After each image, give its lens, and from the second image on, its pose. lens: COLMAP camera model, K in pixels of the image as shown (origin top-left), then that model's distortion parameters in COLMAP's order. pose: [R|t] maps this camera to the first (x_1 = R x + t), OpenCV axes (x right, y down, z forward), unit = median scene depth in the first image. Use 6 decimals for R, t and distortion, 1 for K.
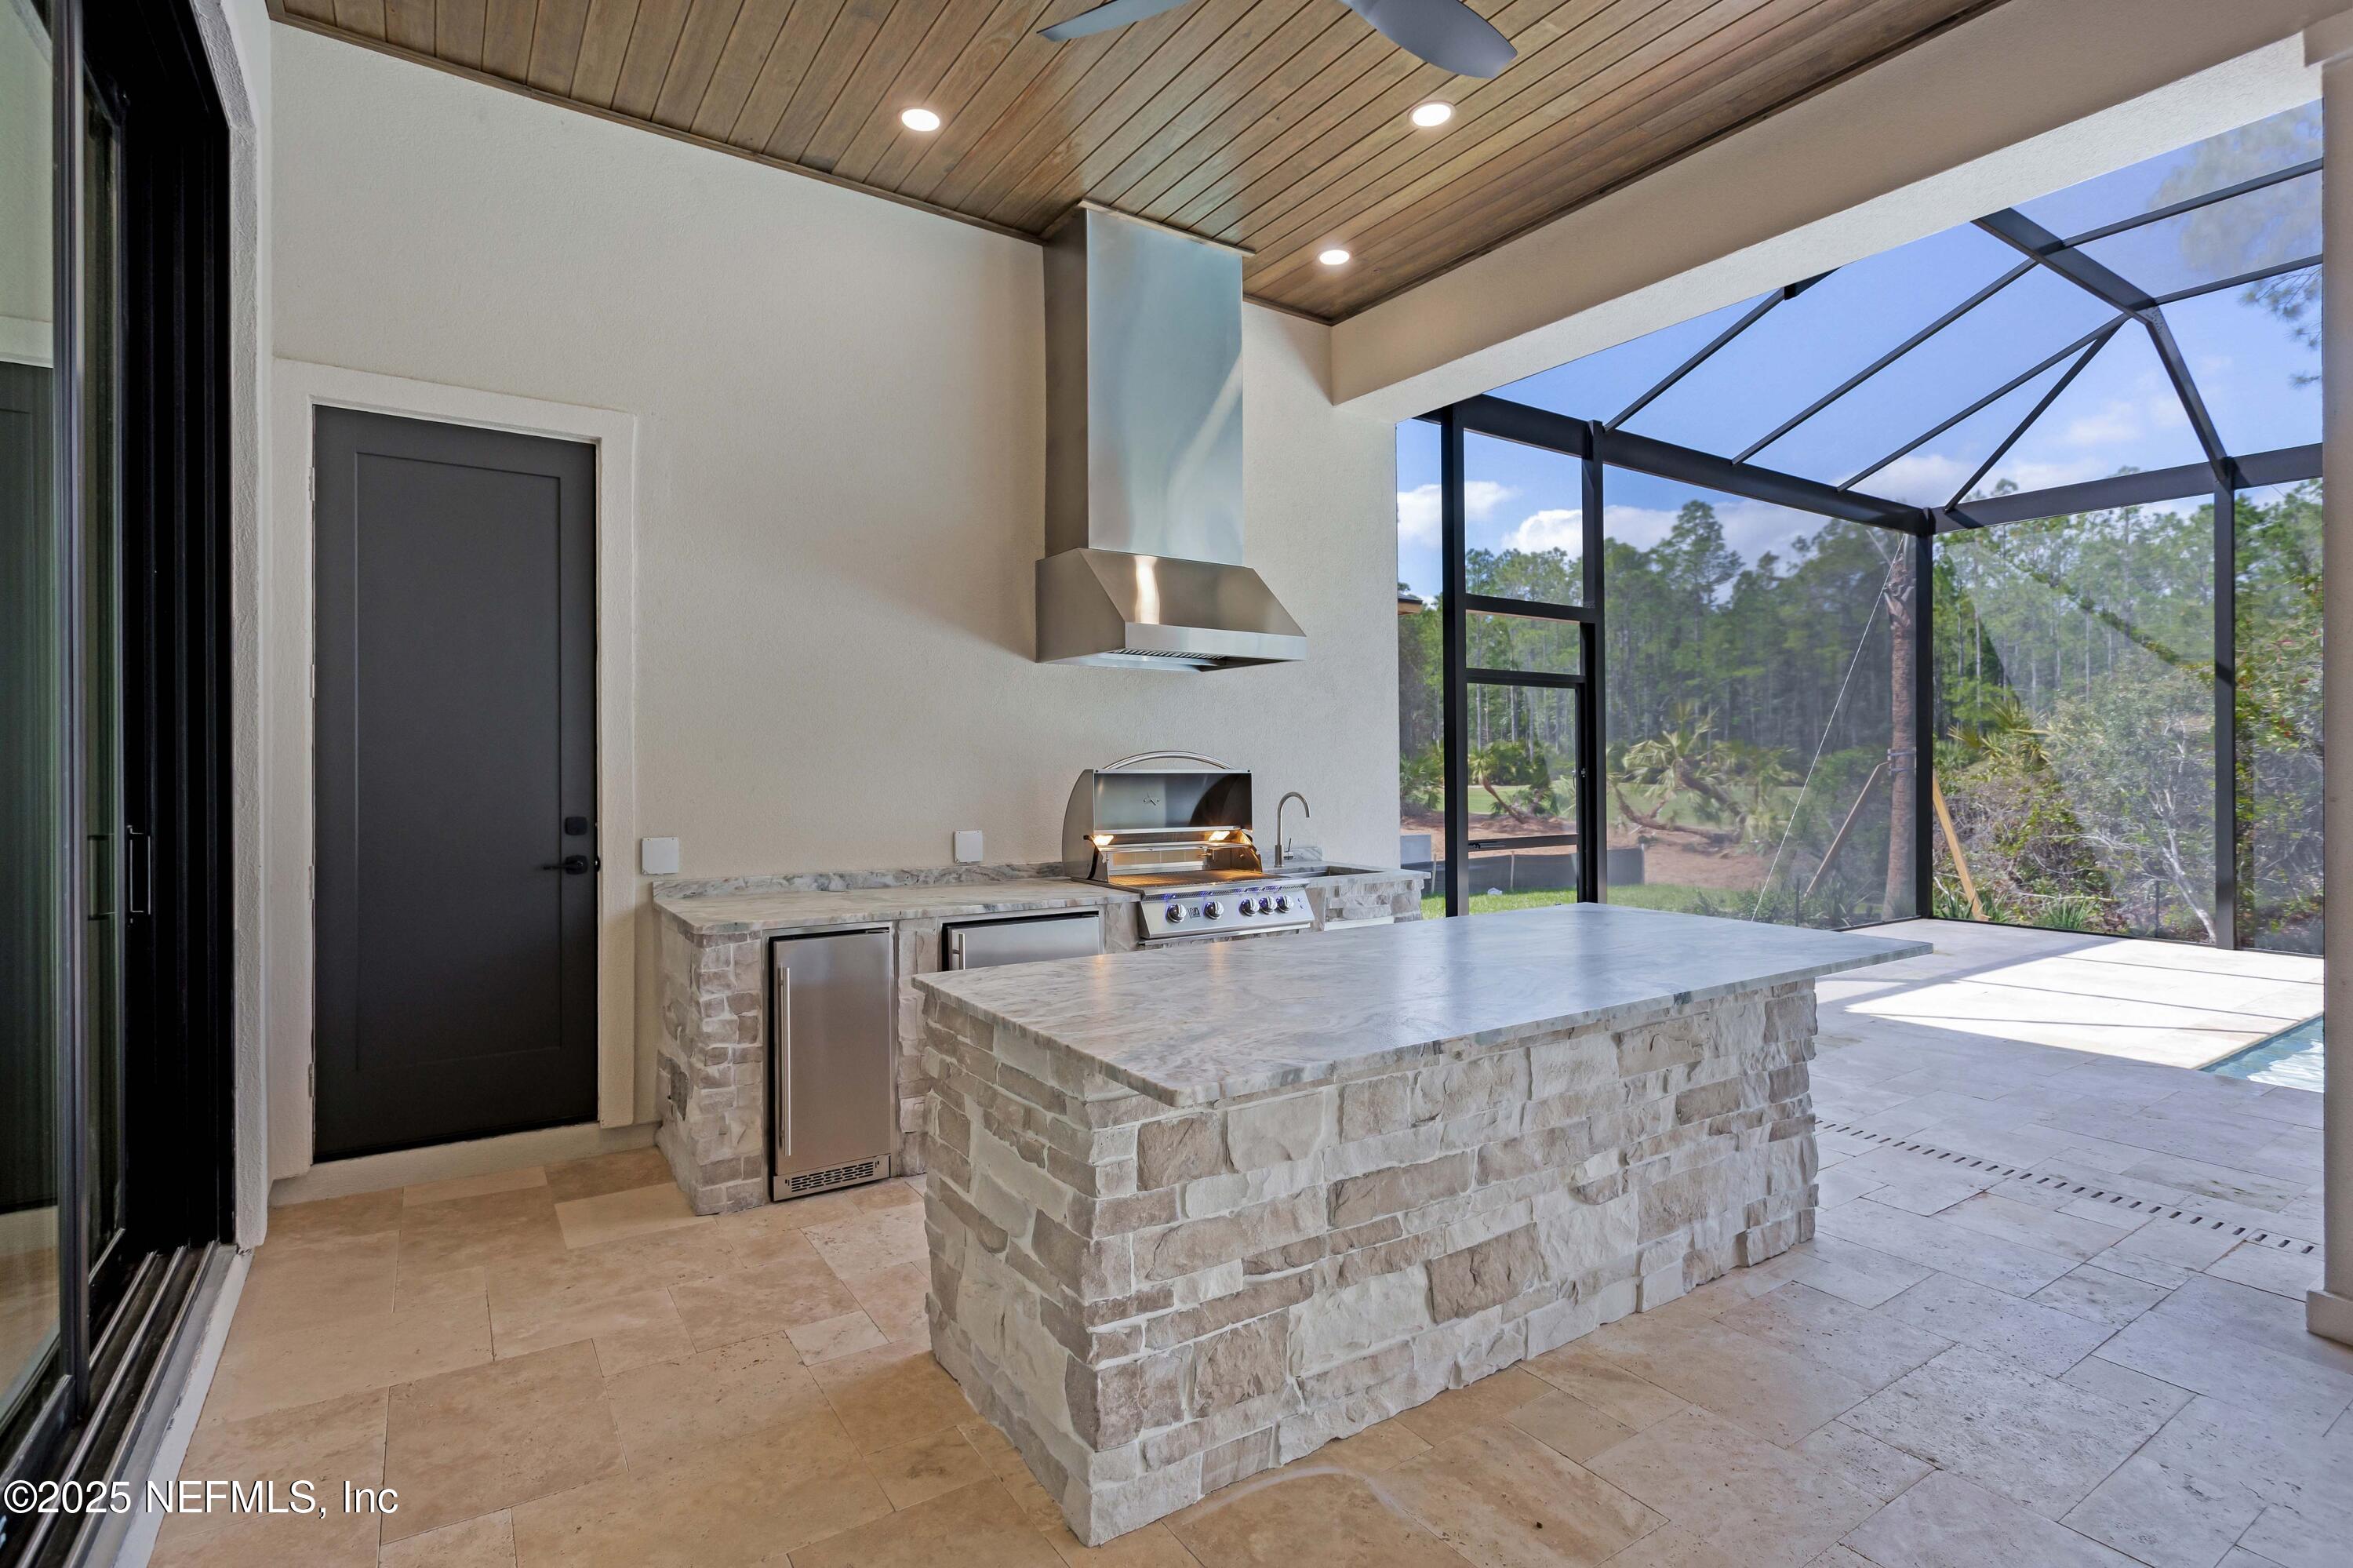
lens RADIAL K [[1120.8, 0, 1170.0], [0, 1120.8, 768.6], [0, 0, 1]] dist [-0.000062, 0.003331]
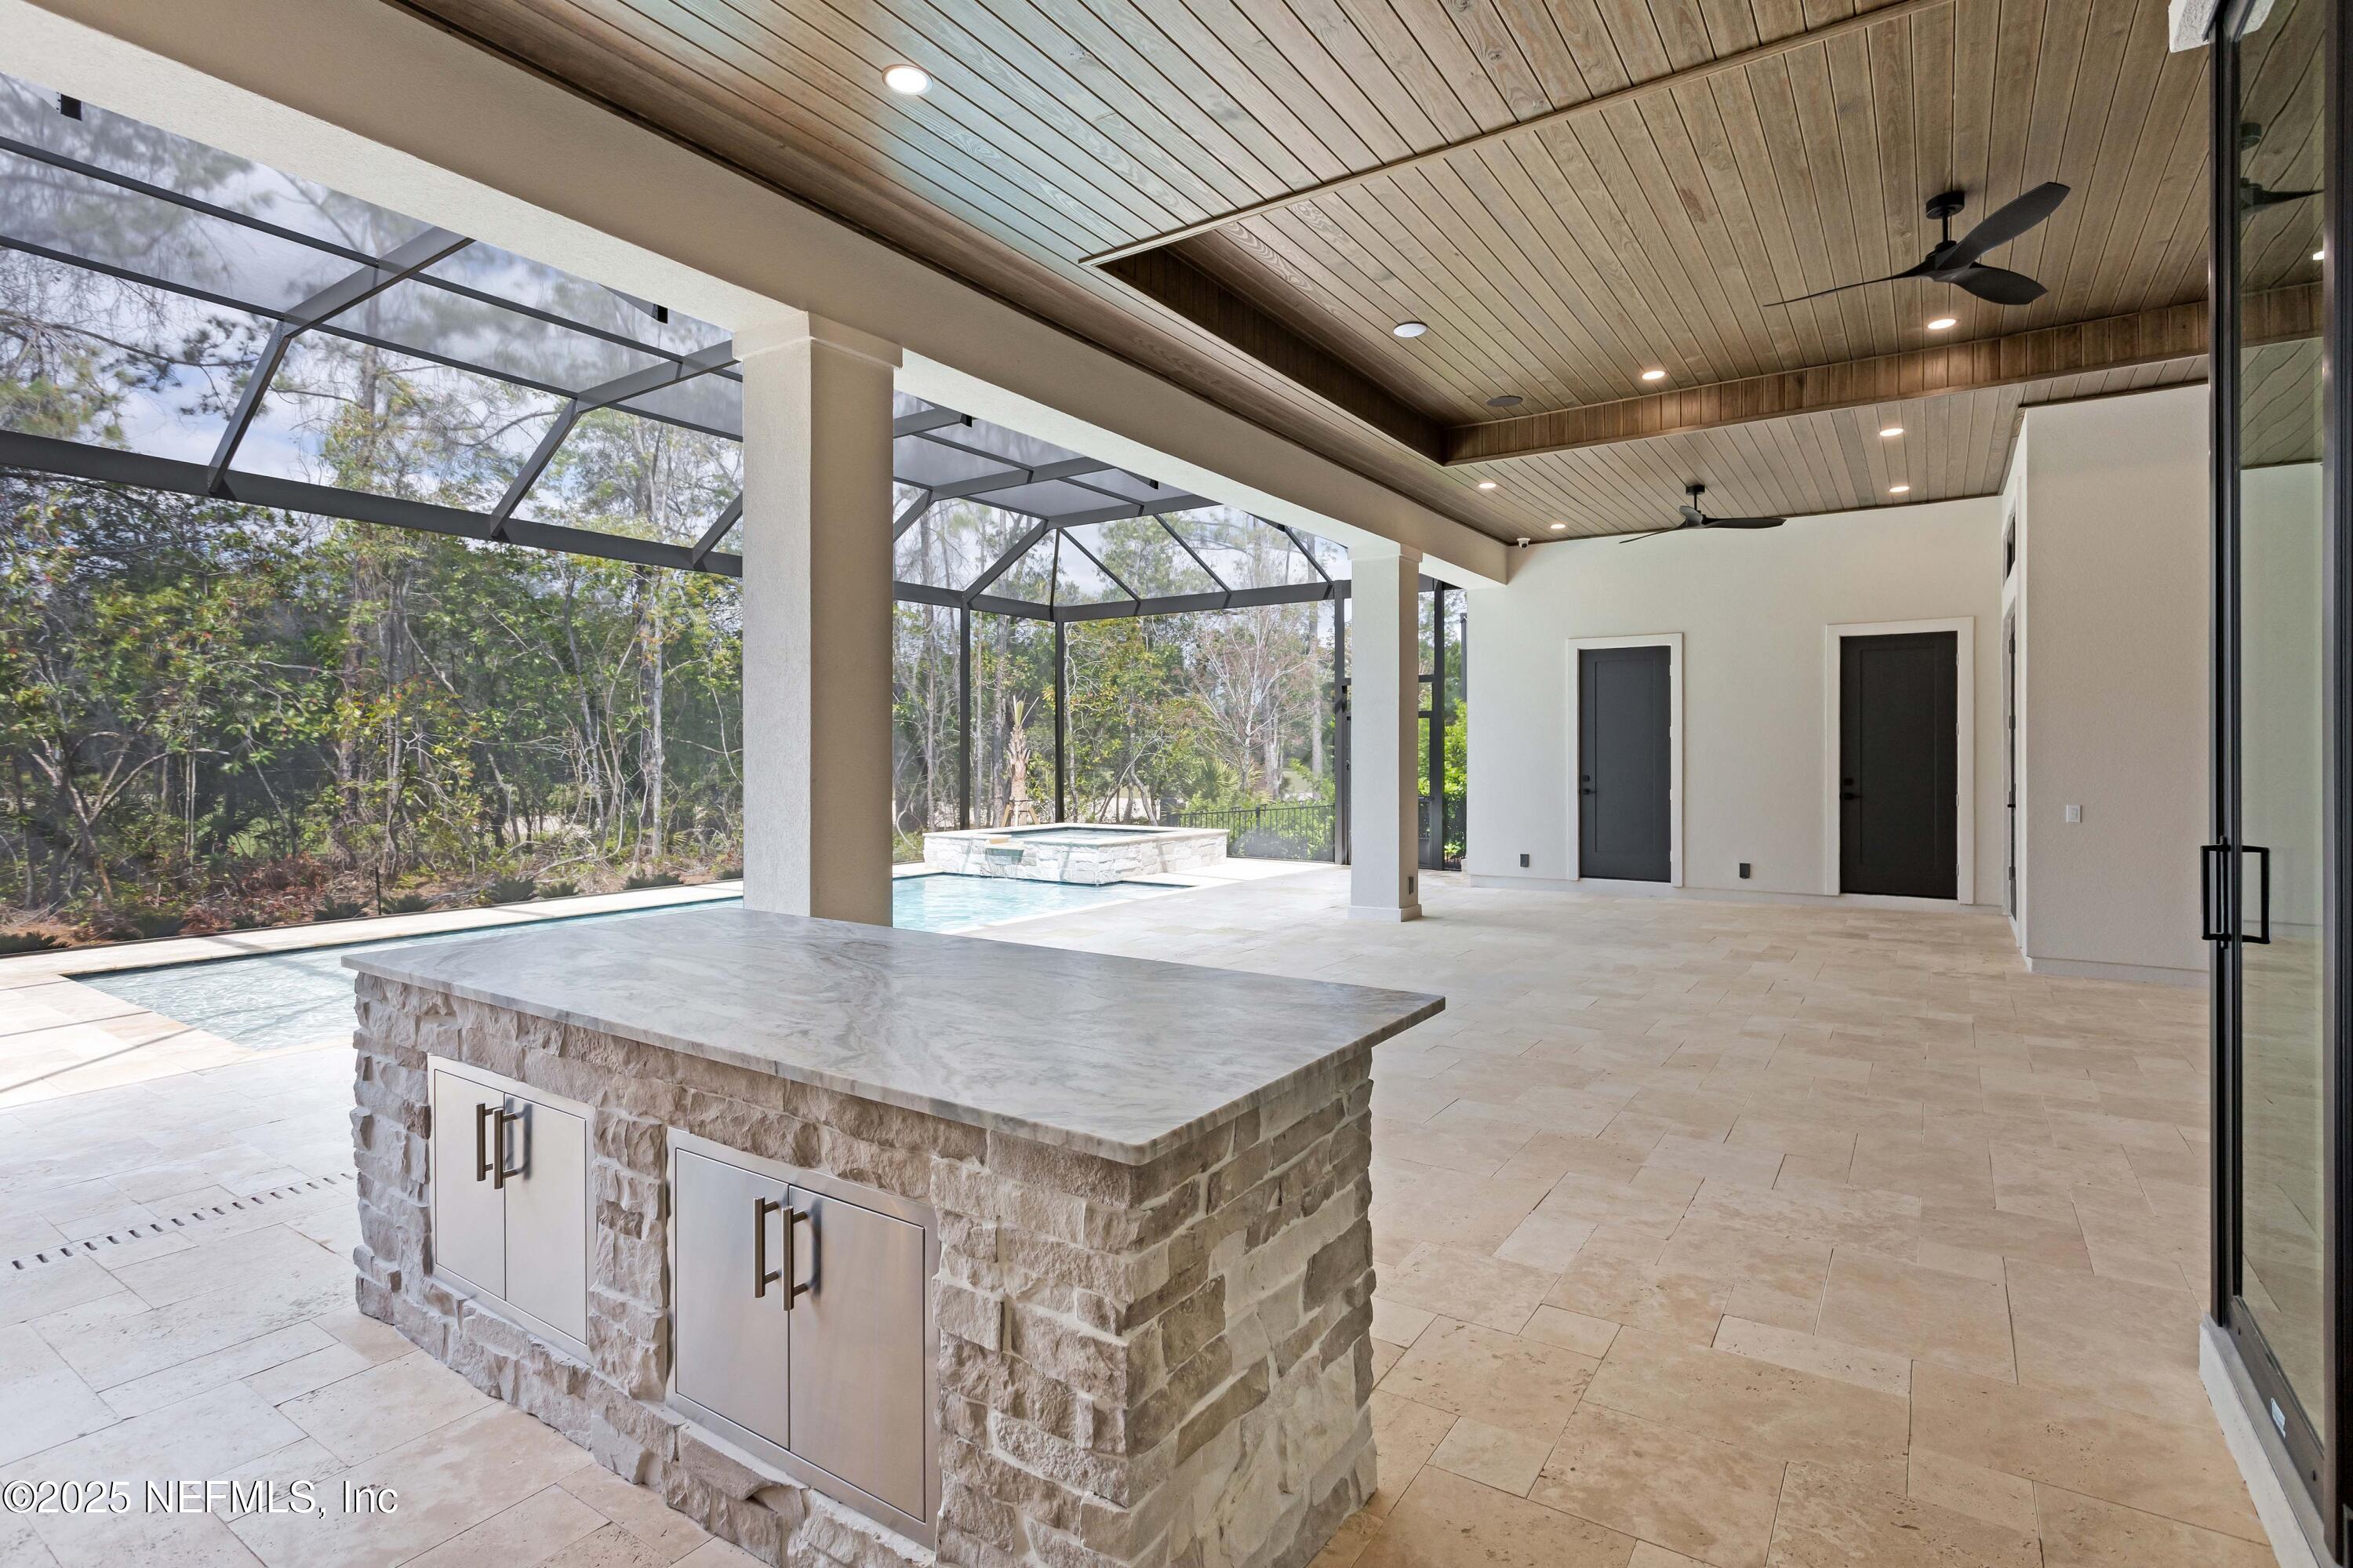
lens RADIAL K [[1120.8, 0, 1176.2], [0, 1120.8, 754.8], [0, 0, 1]] dist [-0.000062, 0.003331]
pose [[-0.386940, -0.000955, 0.922104, -0.659595], [-0.001937, 0.999998, 0.000223, -0.011107], [-0.922103, -0.001700, -0.386941, 1.052808]]
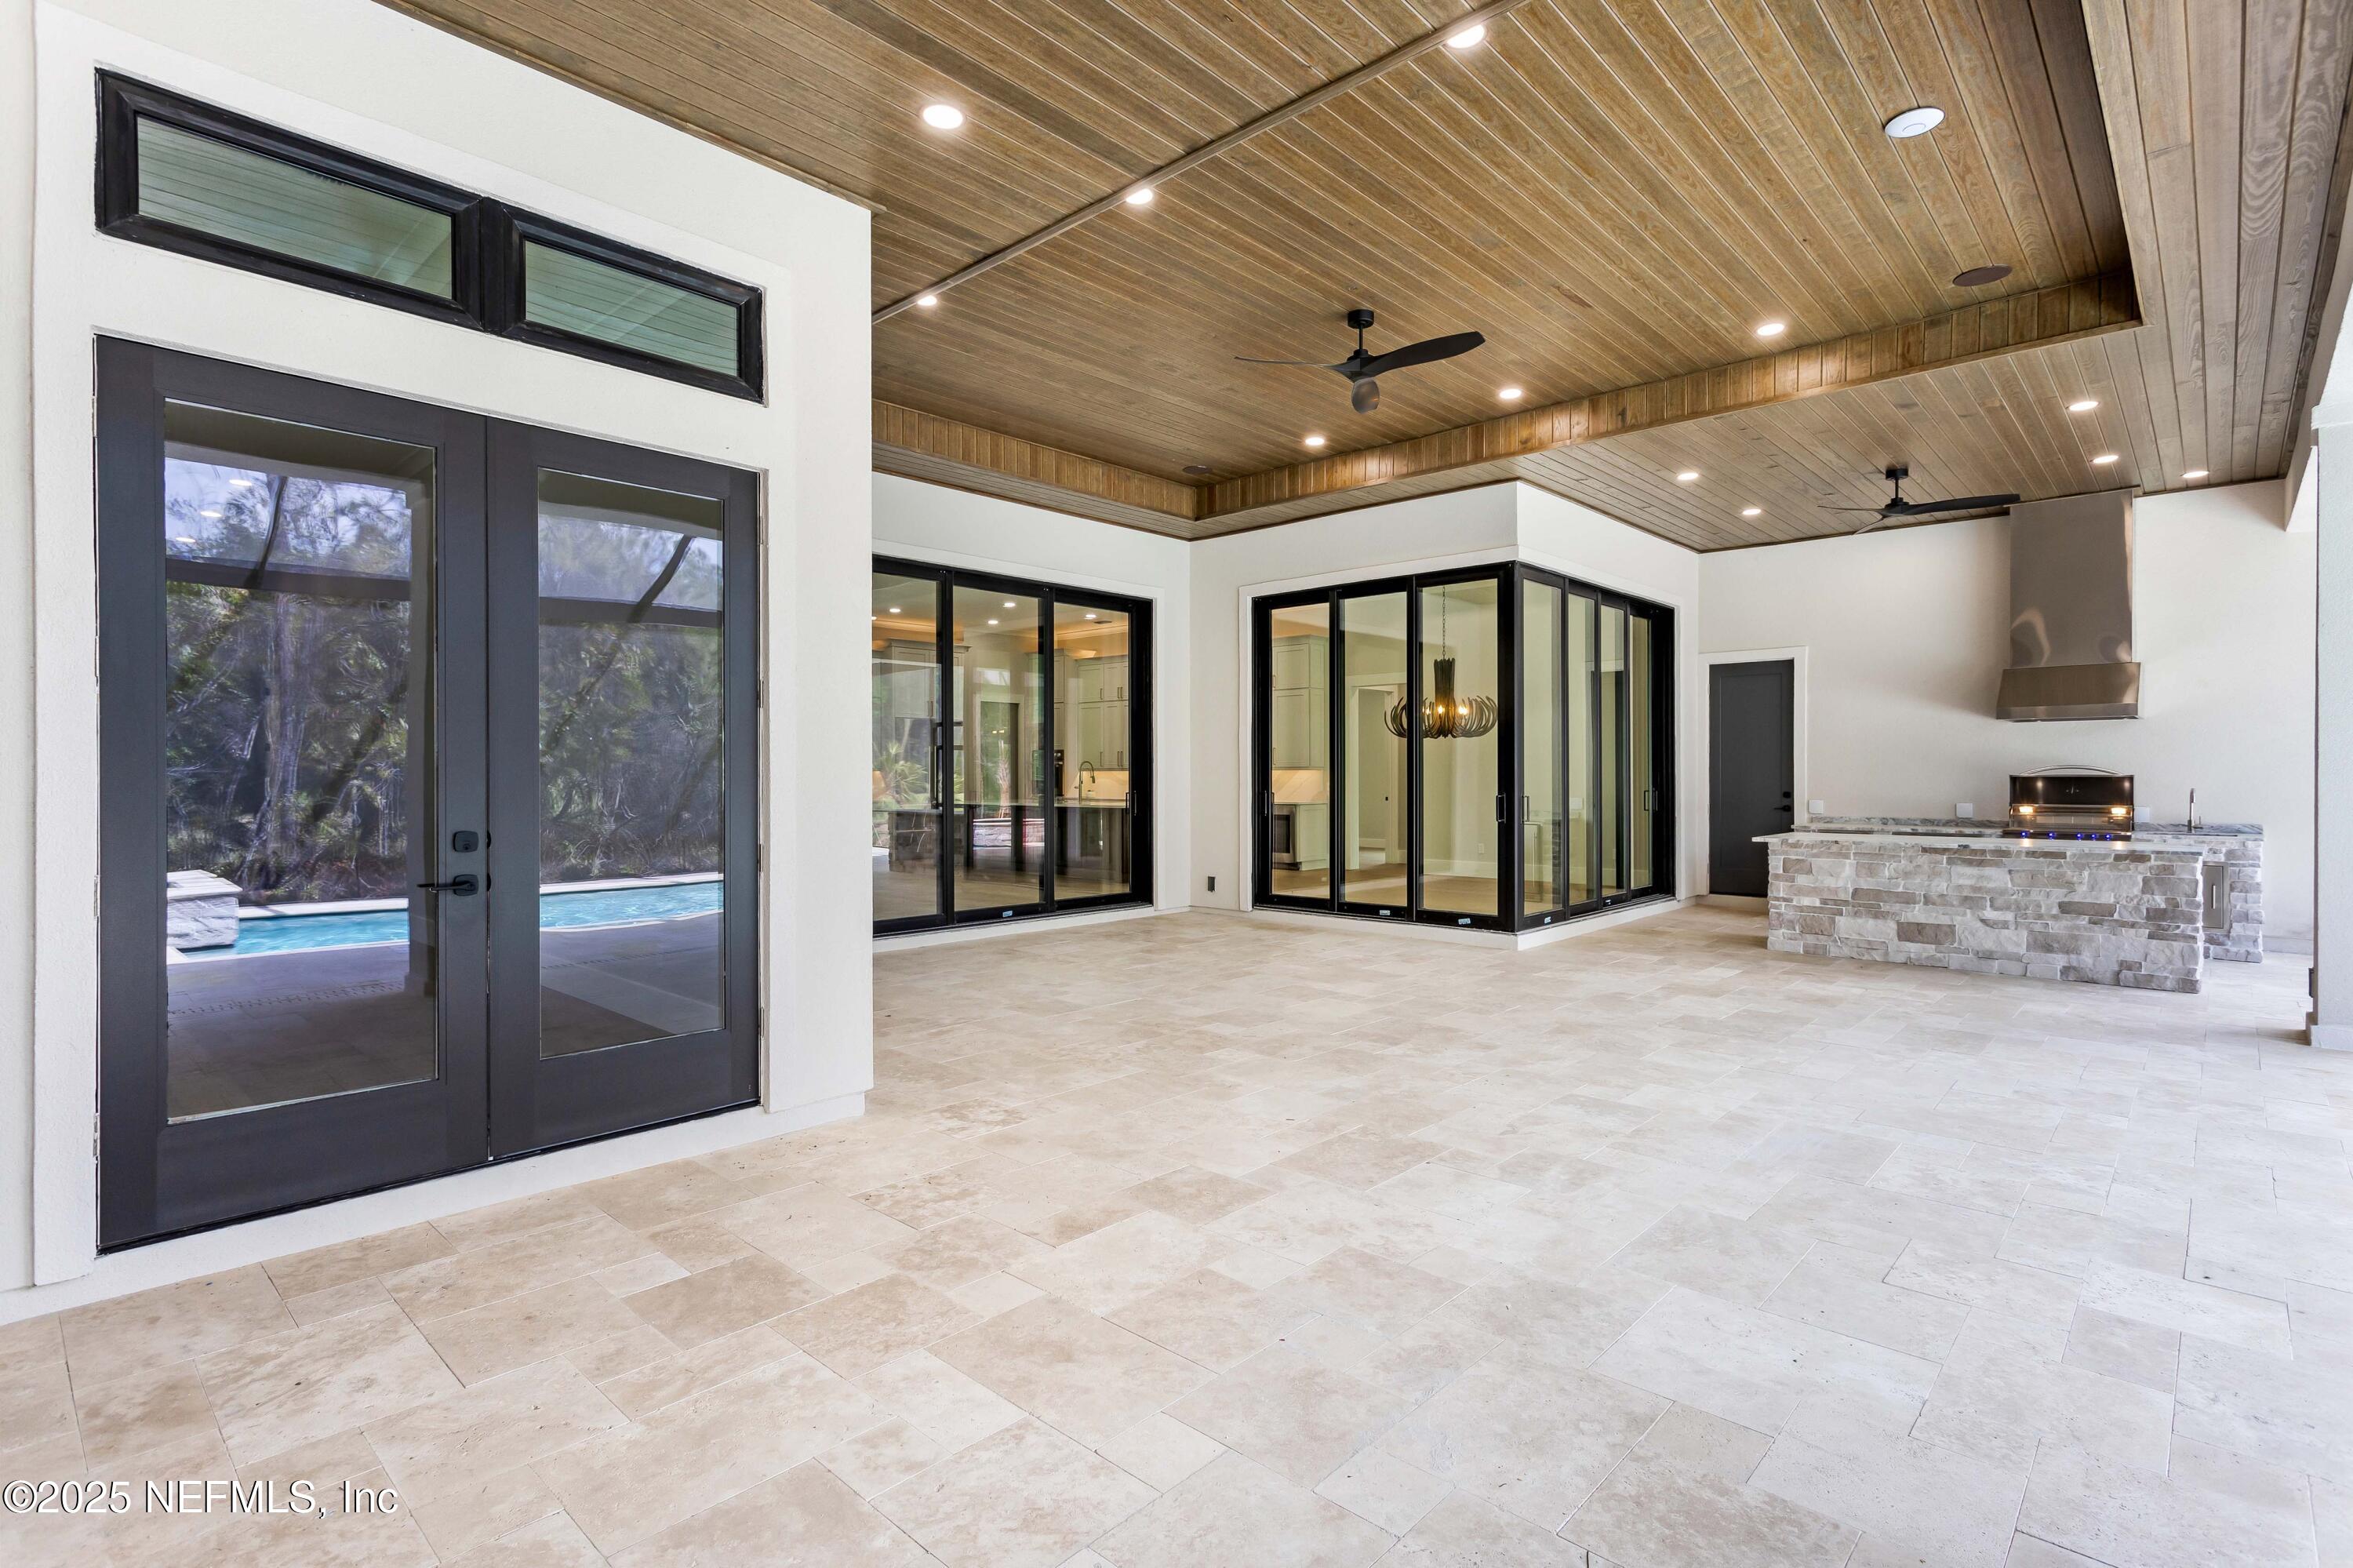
lens RADIAL K [[1120.8, 0, 1190.8], [0, 1120.8, 776.5], [0, 0, 1]] dist [-0.000062, 0.003331]
pose [[0.242097, -0.004760, -0.970240, 2.425804], [0.003047, 0.999987, -0.004146, 0.014527], [0.970247, -0.001953, 0.242108, -1.507820]]
